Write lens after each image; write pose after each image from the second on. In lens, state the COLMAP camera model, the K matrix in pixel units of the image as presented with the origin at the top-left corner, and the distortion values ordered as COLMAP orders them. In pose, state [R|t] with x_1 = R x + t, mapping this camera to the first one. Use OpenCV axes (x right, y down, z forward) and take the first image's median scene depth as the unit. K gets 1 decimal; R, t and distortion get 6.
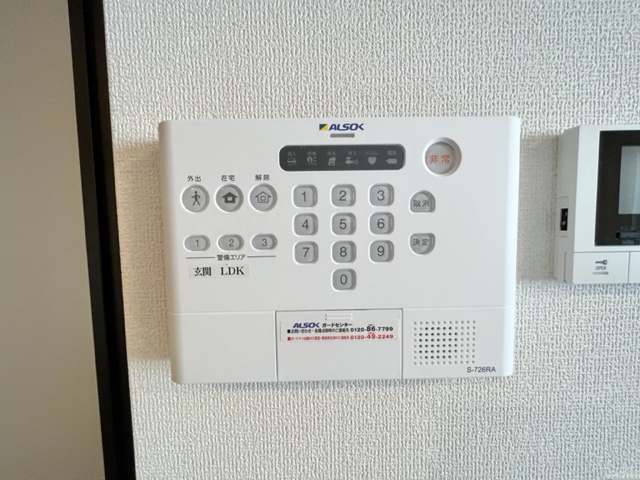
lens RADIAL K [[258.1, 0, 320.0], [0, 258.1, 240.0], [0, 0, 1]] dist [-0.000590, 0.000008]
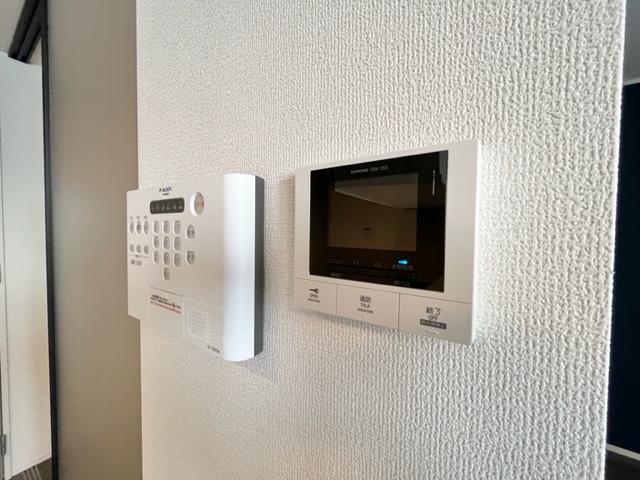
lens RADIAL K [[258.1, 0, 320.0], [0, 258.1, 240.0], [0, 0, 1]] dist [-0.000590, 0.000008]
pose [[0.821458, 0.047999, -0.568245, 1.935950], [-0.061797, 0.998076, -0.005027, -0.135139], [0.566911, 0.039246, 0.822844, 0.133780]]
